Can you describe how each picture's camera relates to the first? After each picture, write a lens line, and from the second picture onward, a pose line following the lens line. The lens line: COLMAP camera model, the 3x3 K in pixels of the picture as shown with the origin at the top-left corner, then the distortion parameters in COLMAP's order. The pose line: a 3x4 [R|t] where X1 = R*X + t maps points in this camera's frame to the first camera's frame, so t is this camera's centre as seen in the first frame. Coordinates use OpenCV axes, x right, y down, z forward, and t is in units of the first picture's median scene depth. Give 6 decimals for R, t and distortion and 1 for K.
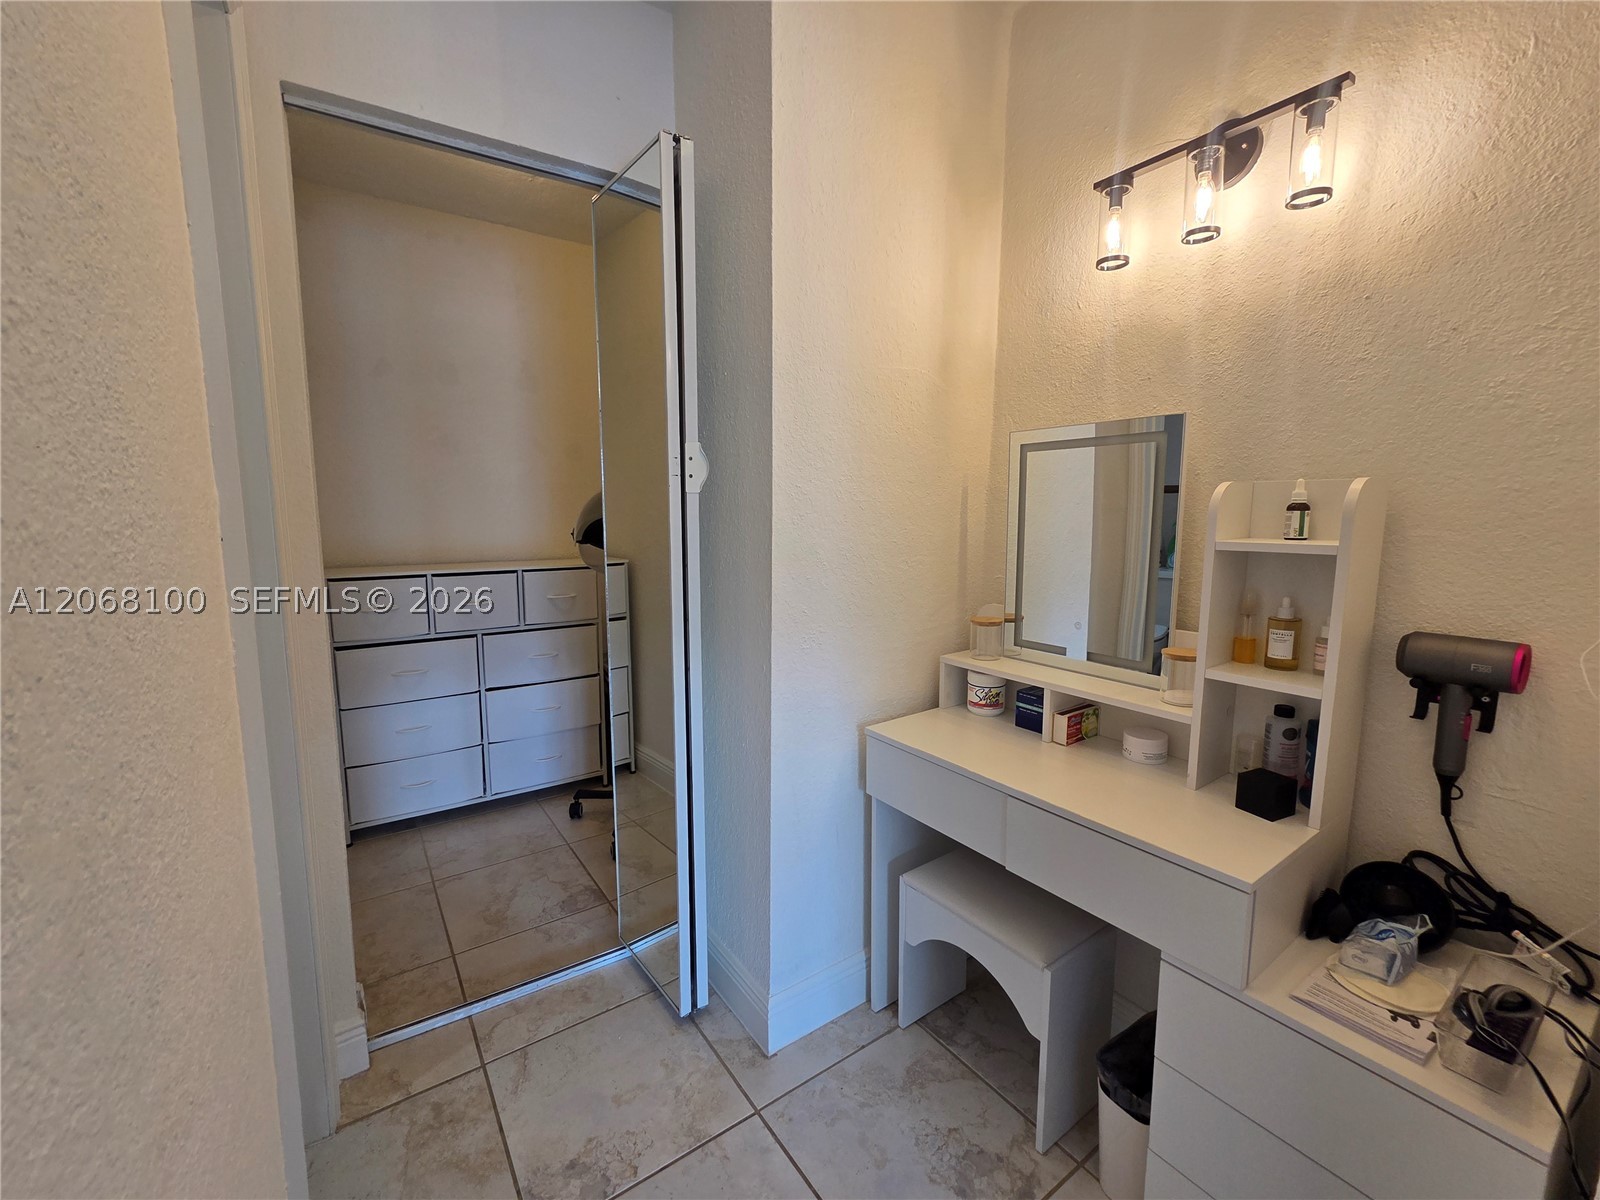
lens RADIAL K [[654.4, 0, 784.1], [0, 654.4, 600.2], [0, 0, 1]] dist [0.003820, -0.000461]
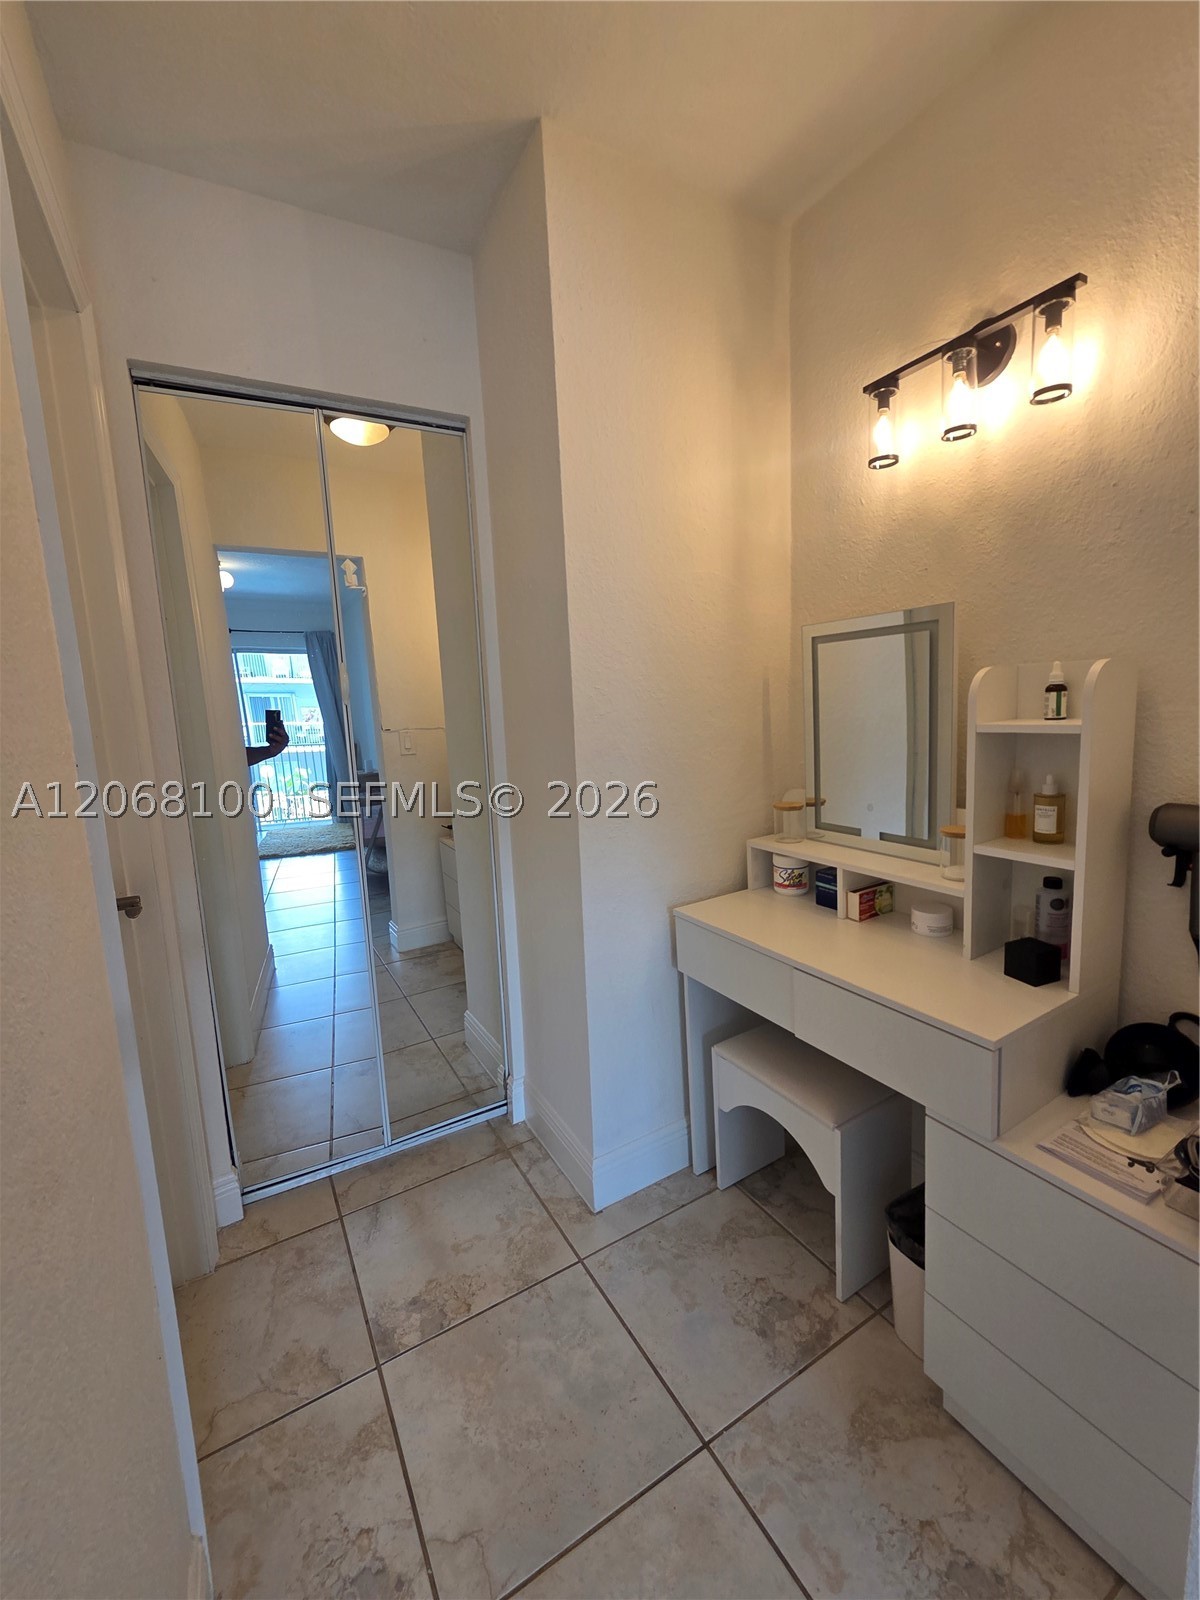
lens RADIAL K [[654.4, 0, 606.6], [0, 654.4, 797.3], [0, 0, 1]] dist [0.003820, -0.000461]
pose [[0.996569, -0.035451, -0.074783, 0.119835], [0.036251, 0.999299, 0.009365, -0.003198], [0.074399, -0.012044, 0.997156, -0.086909]]
